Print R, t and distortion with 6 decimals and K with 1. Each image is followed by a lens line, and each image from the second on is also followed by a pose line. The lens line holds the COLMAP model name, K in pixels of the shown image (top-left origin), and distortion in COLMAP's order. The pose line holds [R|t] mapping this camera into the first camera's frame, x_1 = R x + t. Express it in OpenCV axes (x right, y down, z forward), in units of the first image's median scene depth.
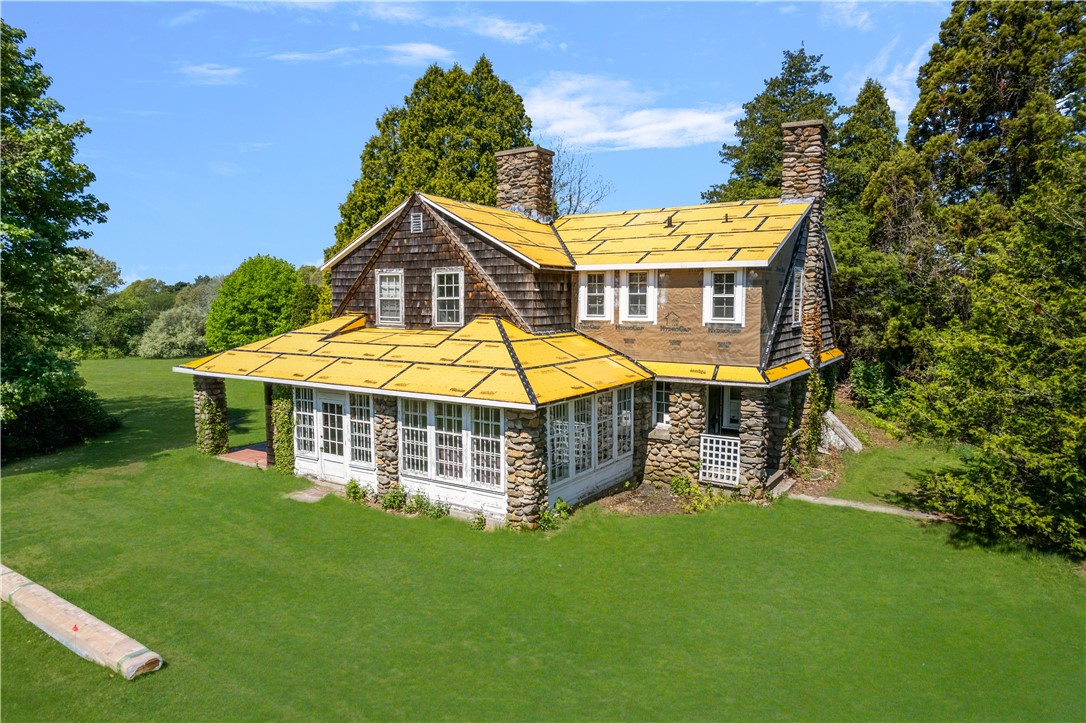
lens RADIAL K [[698.5, 0, 533.7], [0, 698.5, 368.1], [0, 0, 1]] dist [-0.077407, 0.069102]
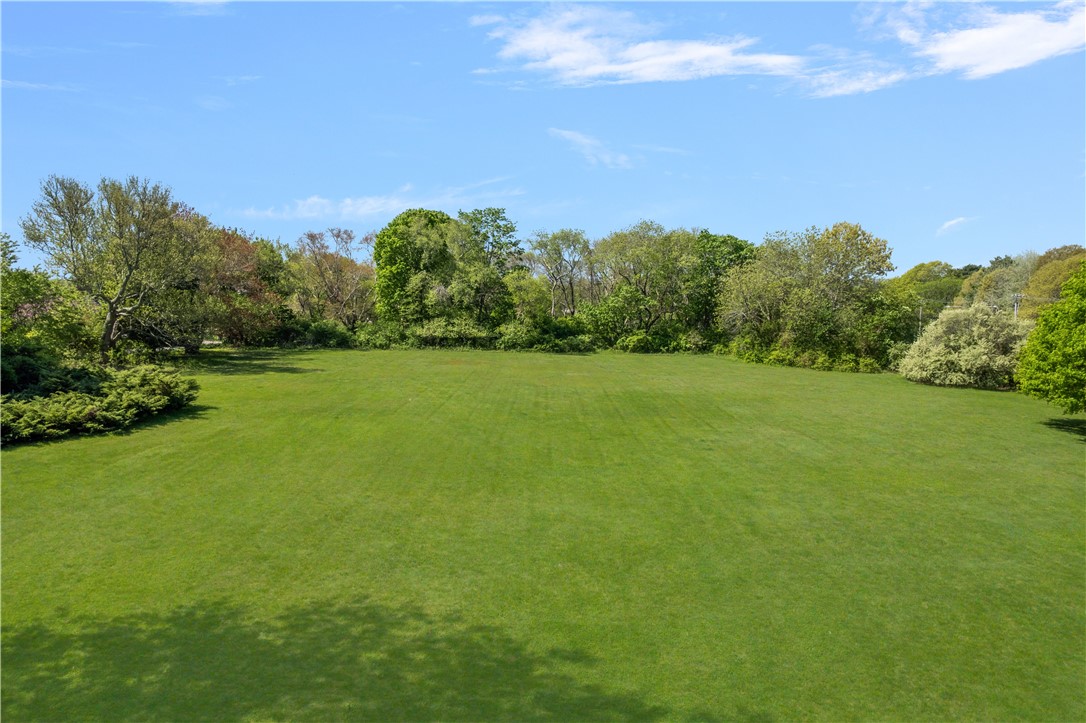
lens RADIAL K [[698.5, 0, 533.7], [0, 698.5, 368.1], [0, 0, 1]] dist [-0.077407, 0.069102]
pose [[0.512349, 0.113730, -0.851213, -0.168545], [-0.092619, 0.992728, 0.076890, -0.041418], [0.853768, 0.039444, 0.519157, 0.311937]]
